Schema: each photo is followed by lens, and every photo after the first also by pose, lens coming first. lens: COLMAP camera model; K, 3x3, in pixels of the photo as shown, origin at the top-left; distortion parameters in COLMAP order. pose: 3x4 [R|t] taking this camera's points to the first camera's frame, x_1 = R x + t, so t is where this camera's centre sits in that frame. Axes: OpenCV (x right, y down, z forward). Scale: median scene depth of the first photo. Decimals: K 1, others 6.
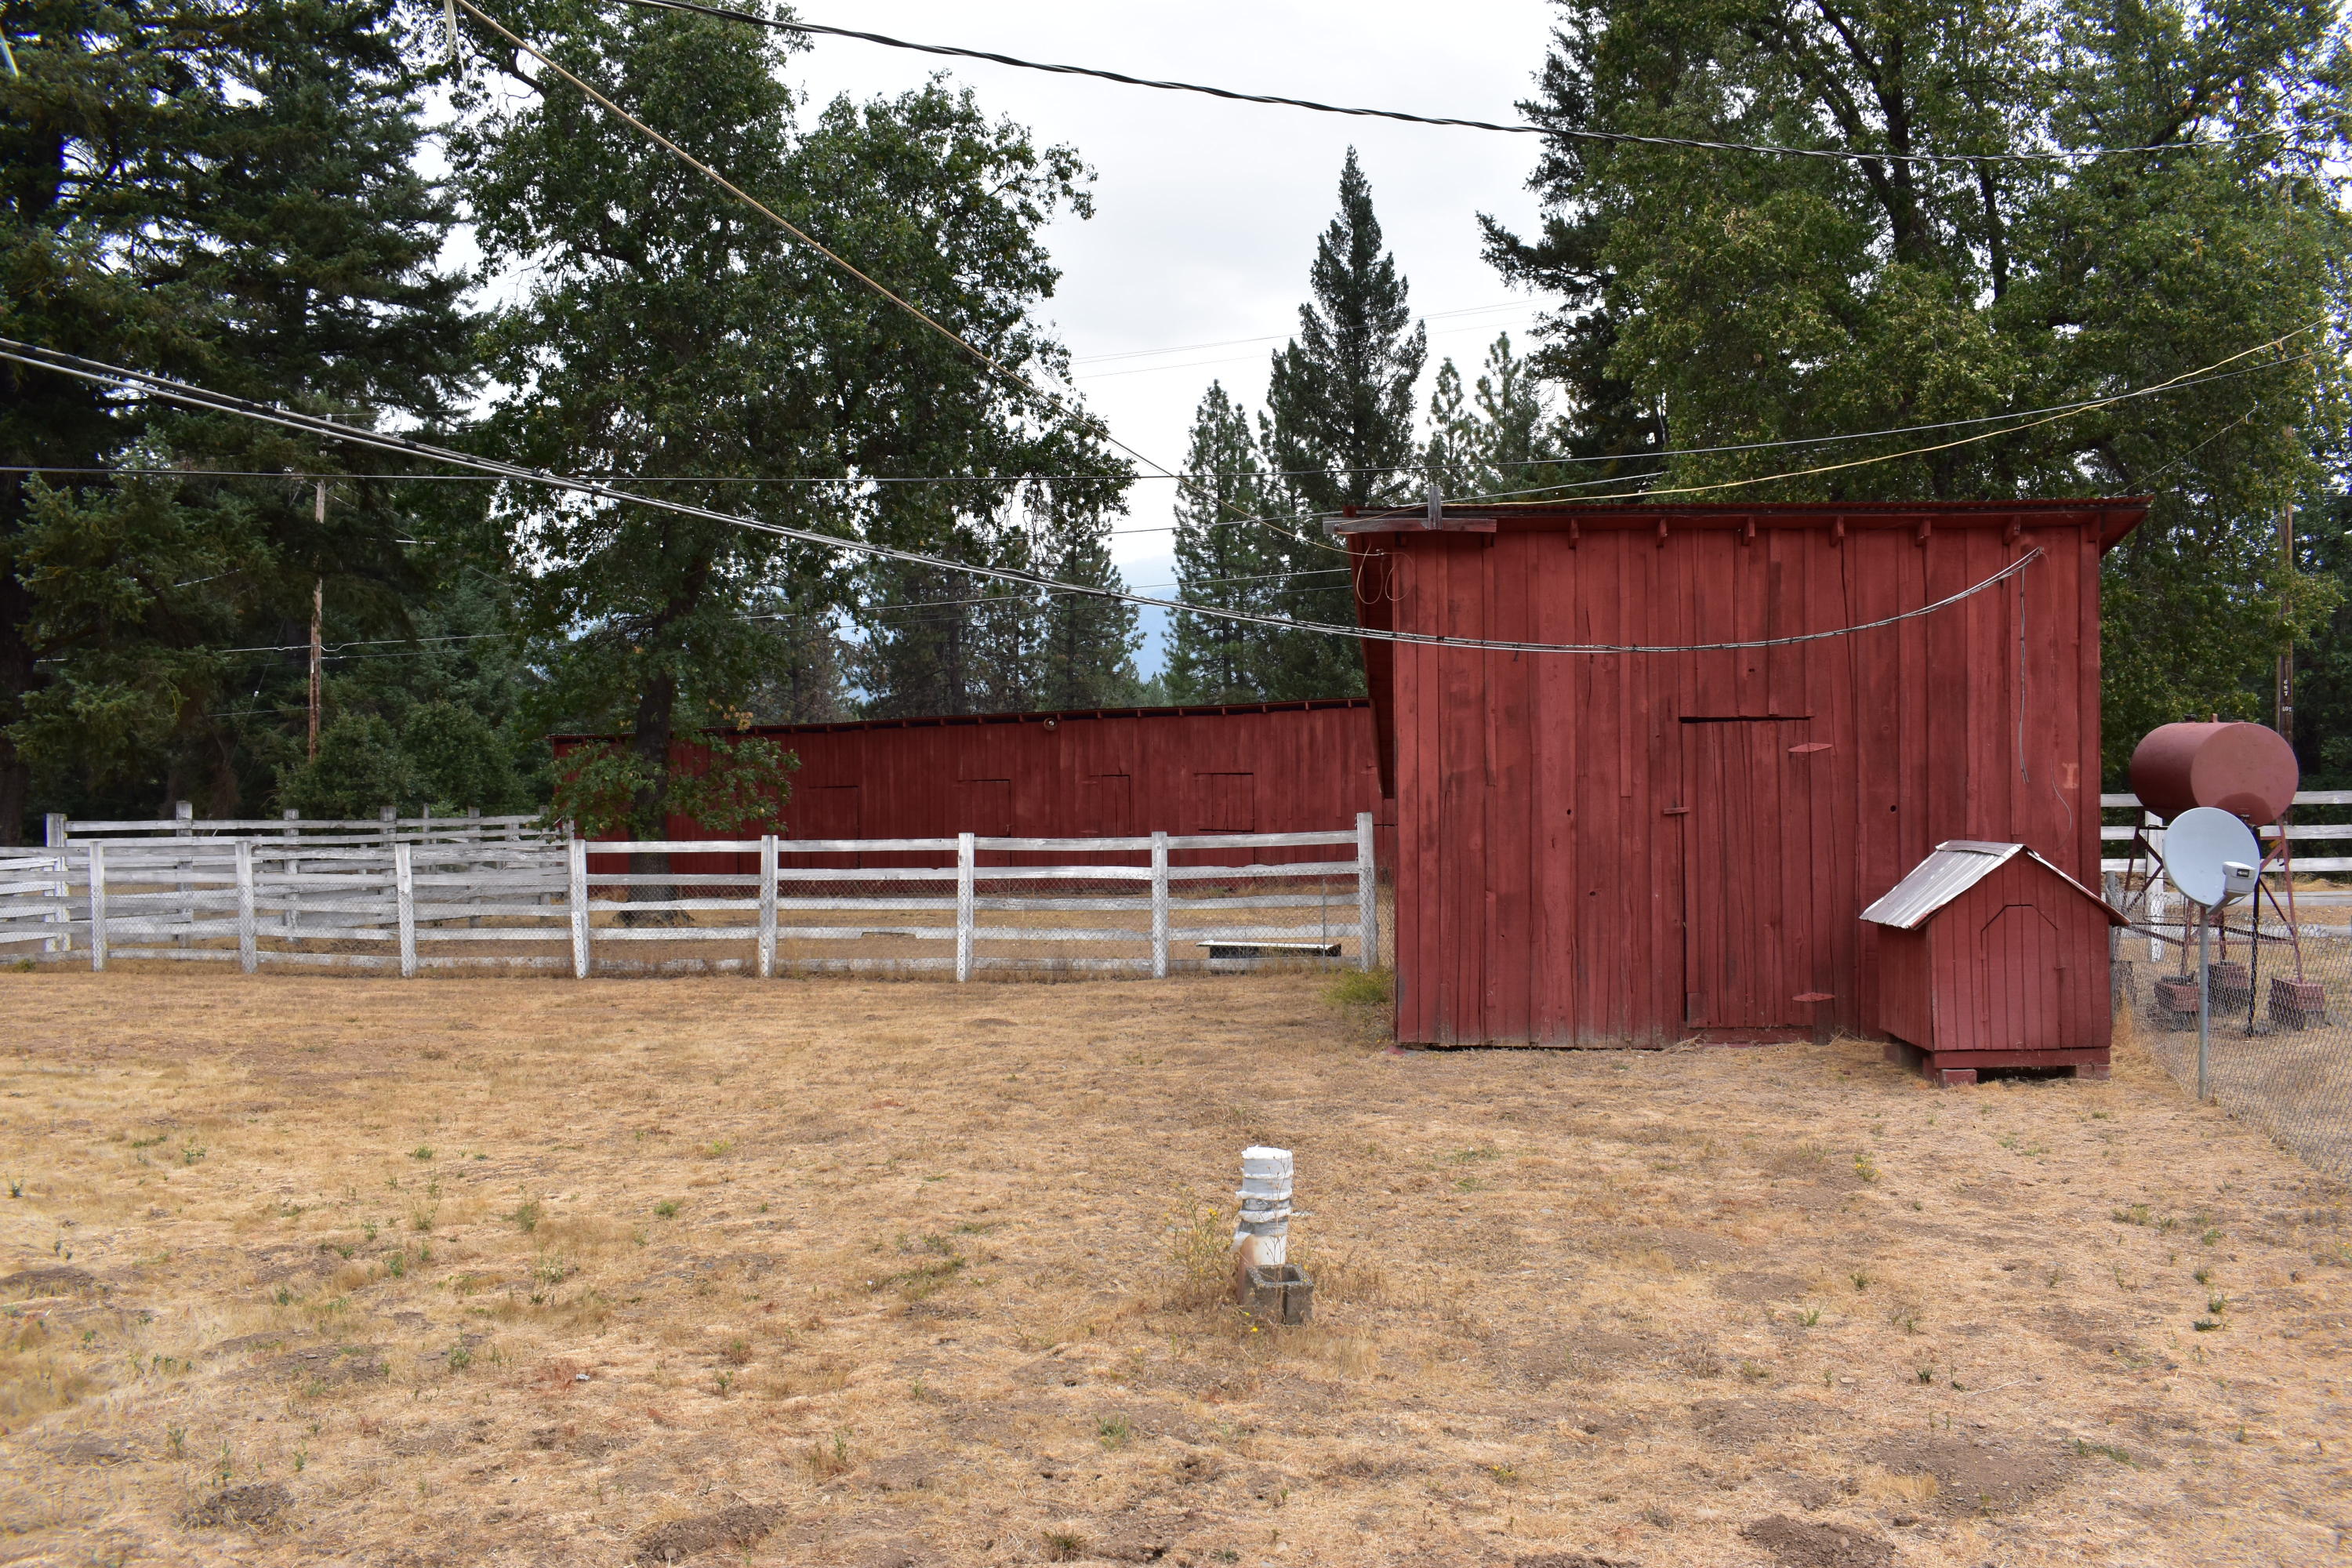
lens RADIAL K [[1863.0, 0, 1194.4], [0, 1863.0, 784.0], [0, 0, 1]] dist [-0.093553, 0.003223]
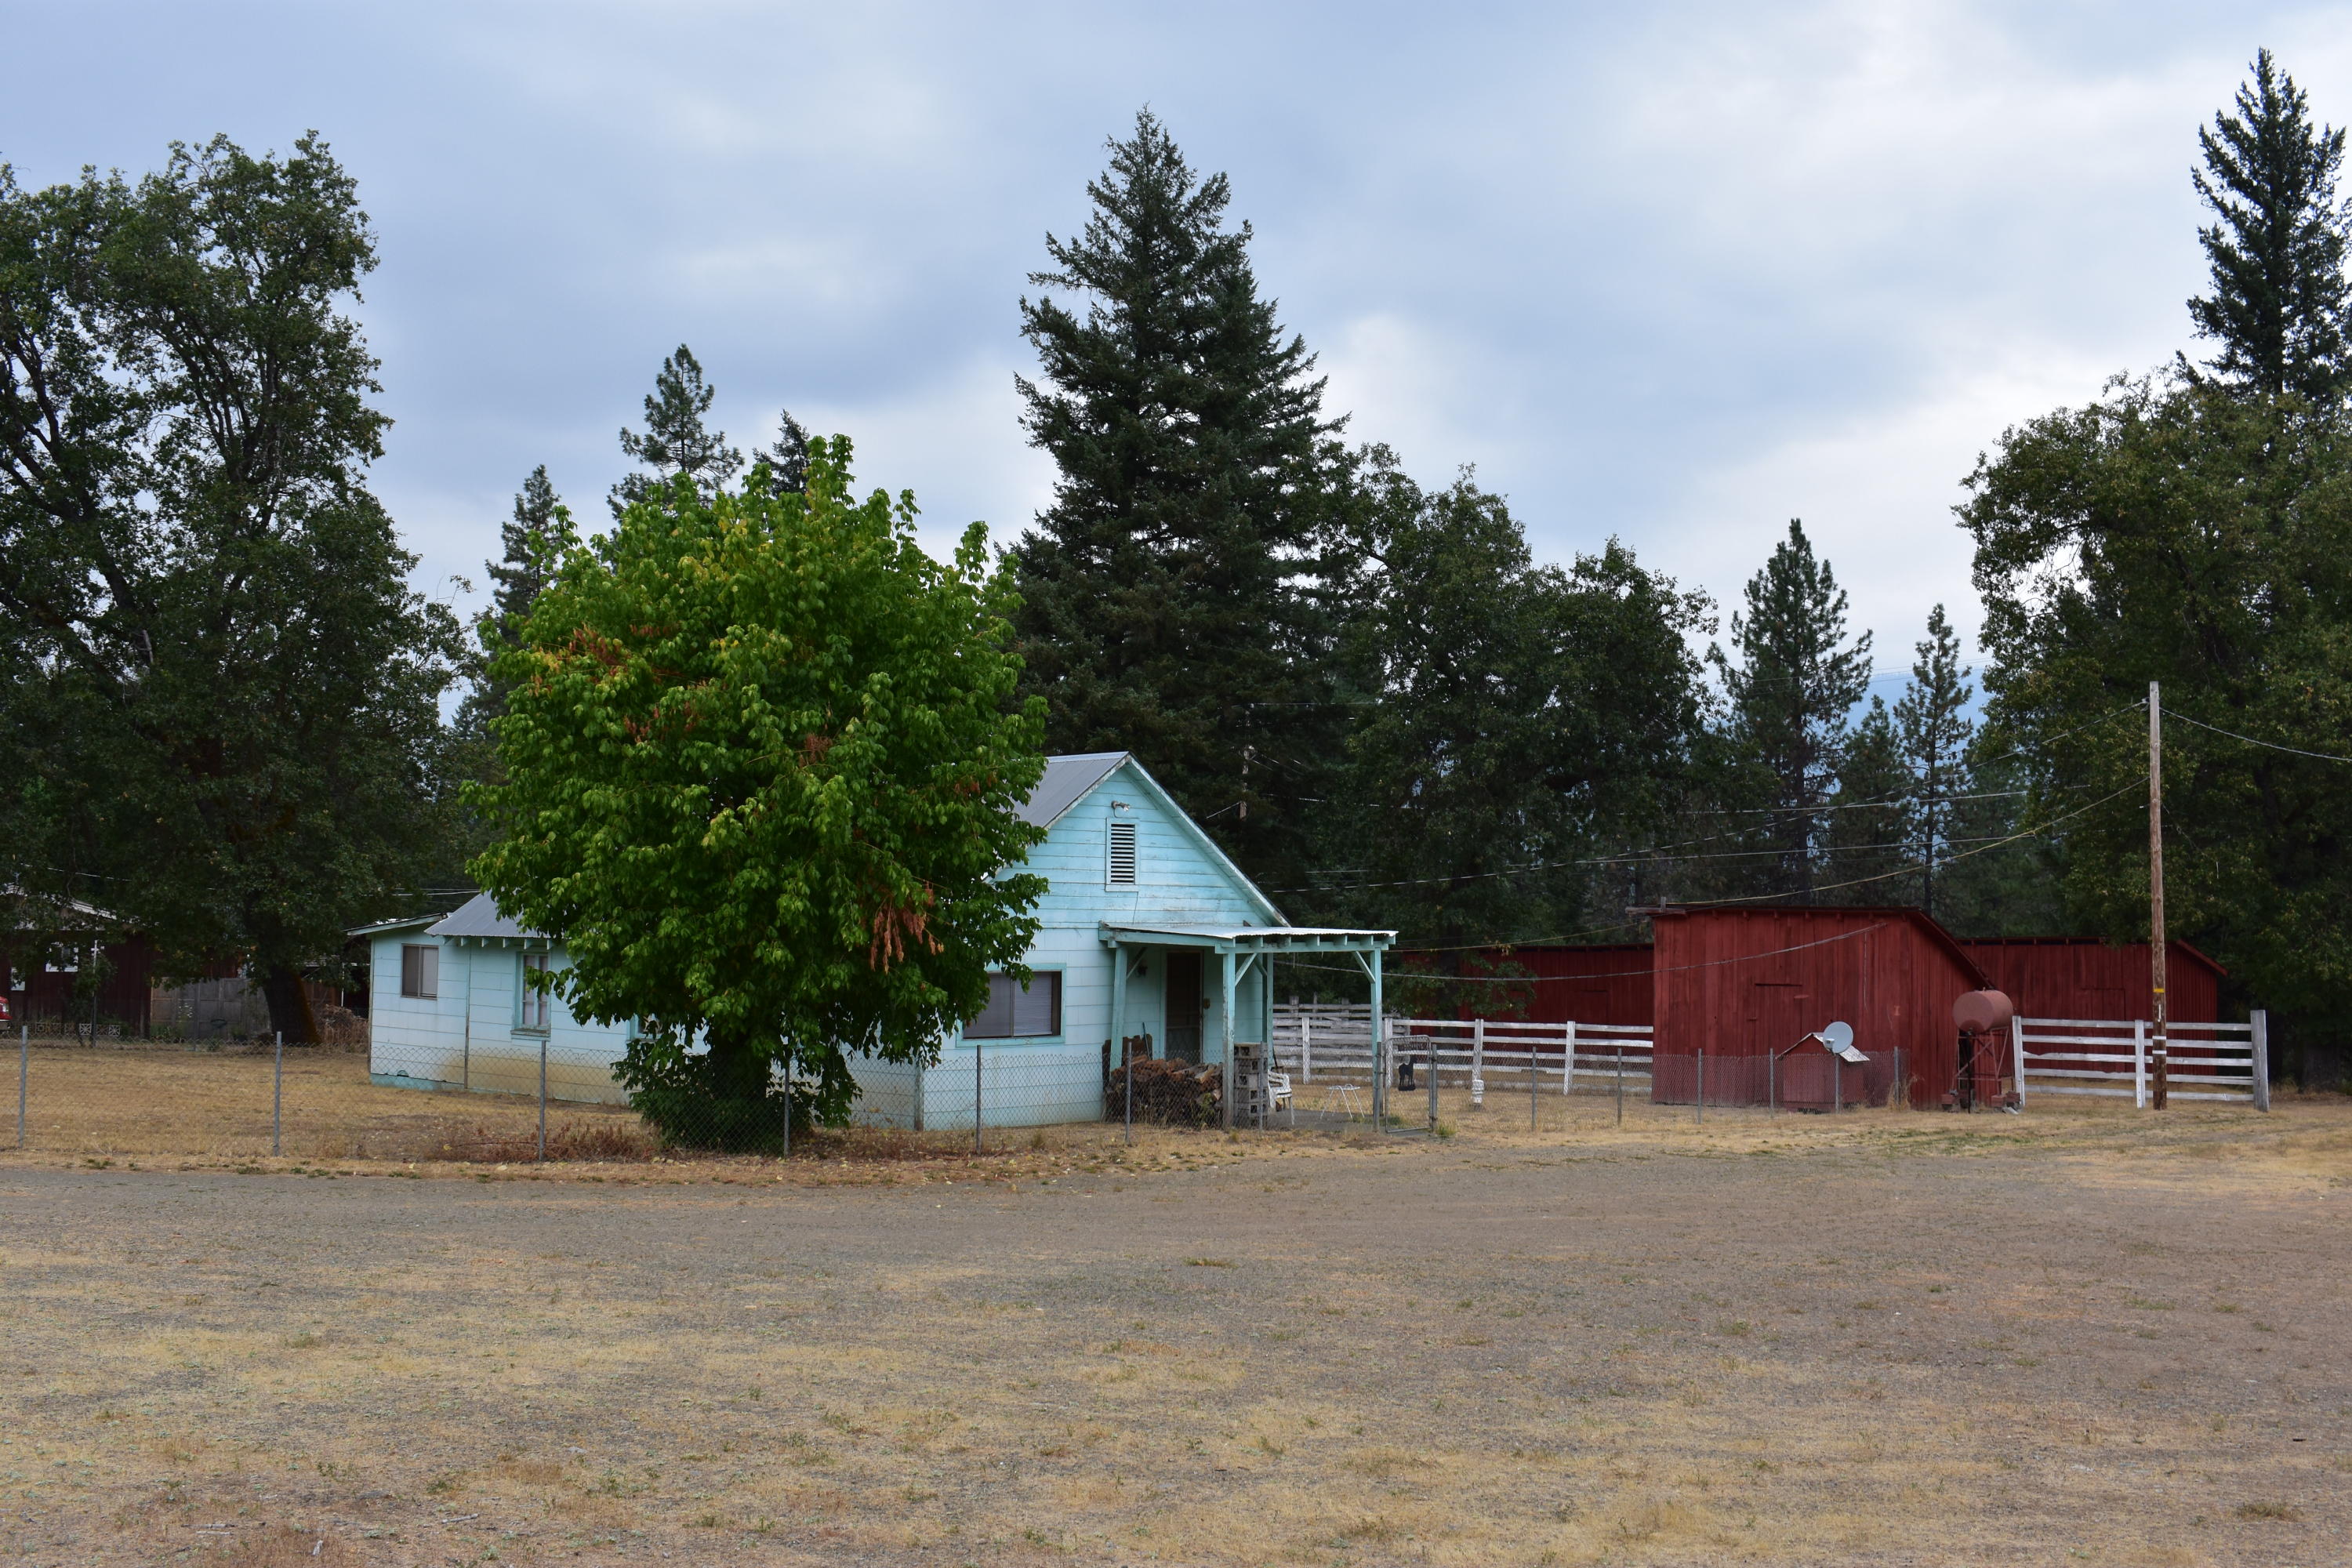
lens RADIAL K [[2408.8, 0, 1184.7], [0, 2408.8, 783.2], [0, 0, 1]] dist [-0.079201, 0.000000]
pose [[0.900382, -0.005642, -0.435063, 0.614155], [-0.027765, 0.997133, -0.070392, -0.034891], [0.434213, 0.075459, 0.897644, -1.486288]]
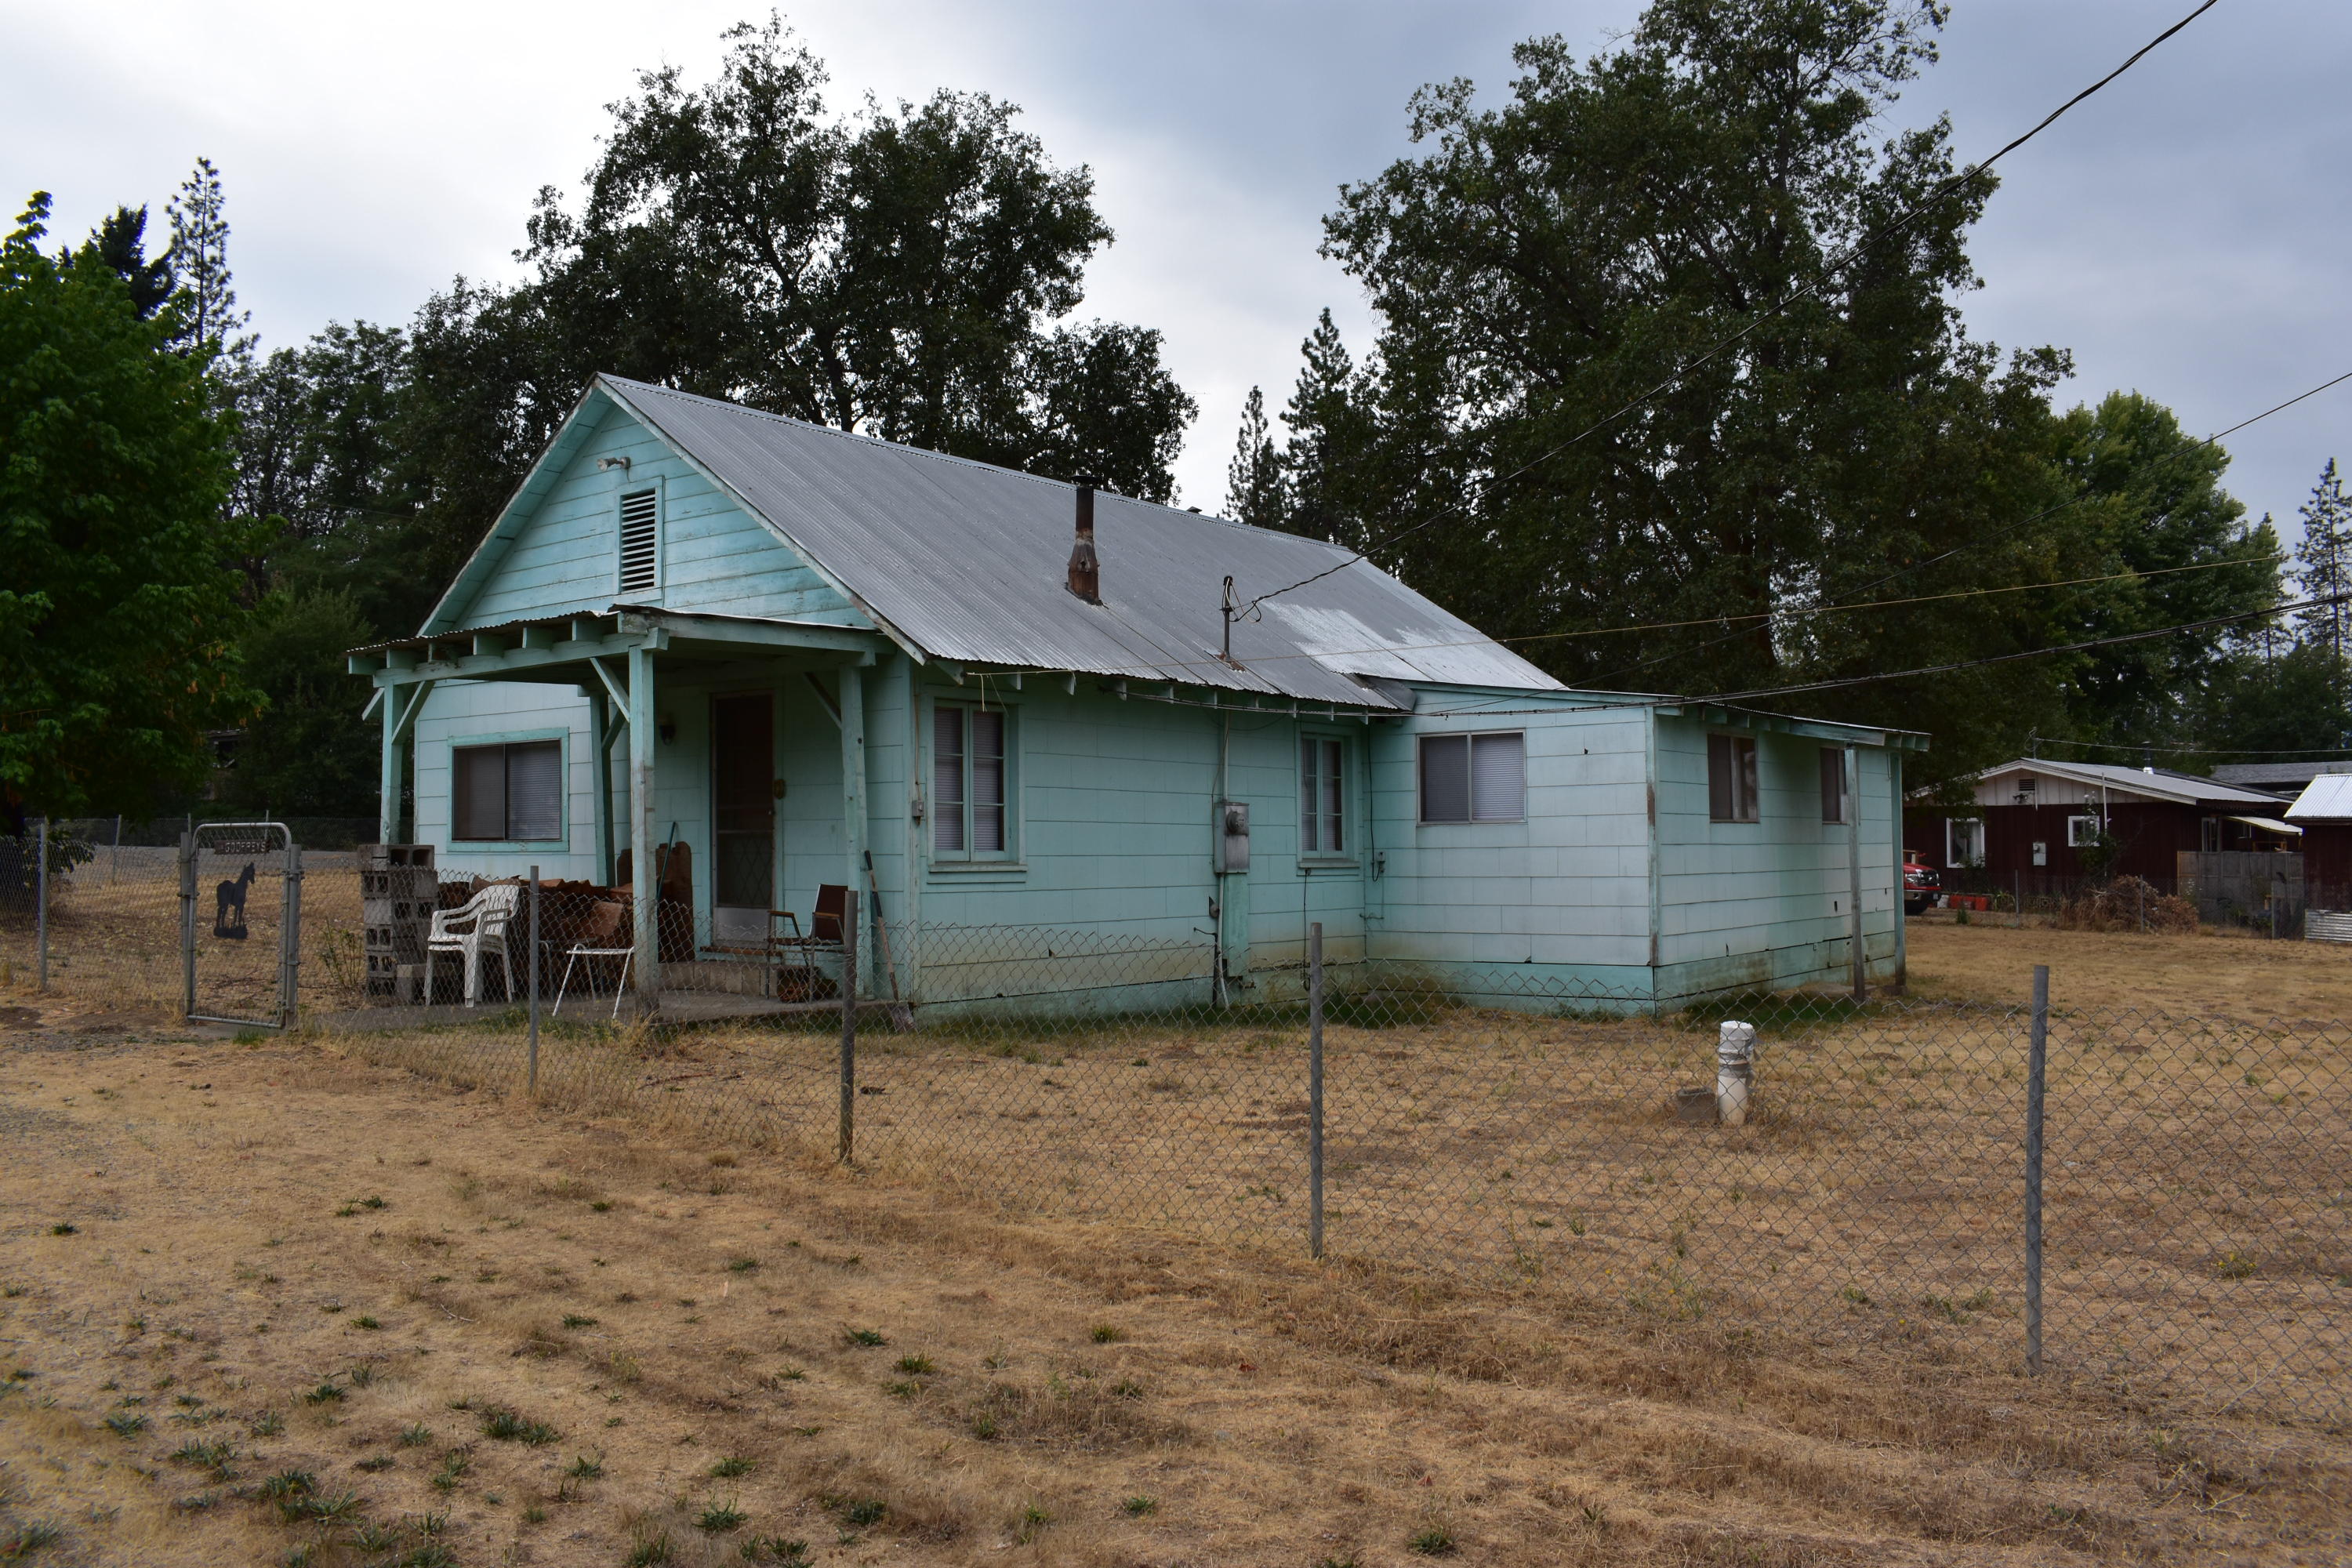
lens RADIAL K [[1863.0, 0, 1173.4], [0, 1863.0, 784.8], [0, 0, 1]] dist [-0.093553, 0.003223]
pose [[-0.392495, -0.017901, -0.919580, 0.479209], [-0.014623, 0.999806, -0.013222, 0.003004], [0.919638, 0.008257, -0.392680, 0.340737]]
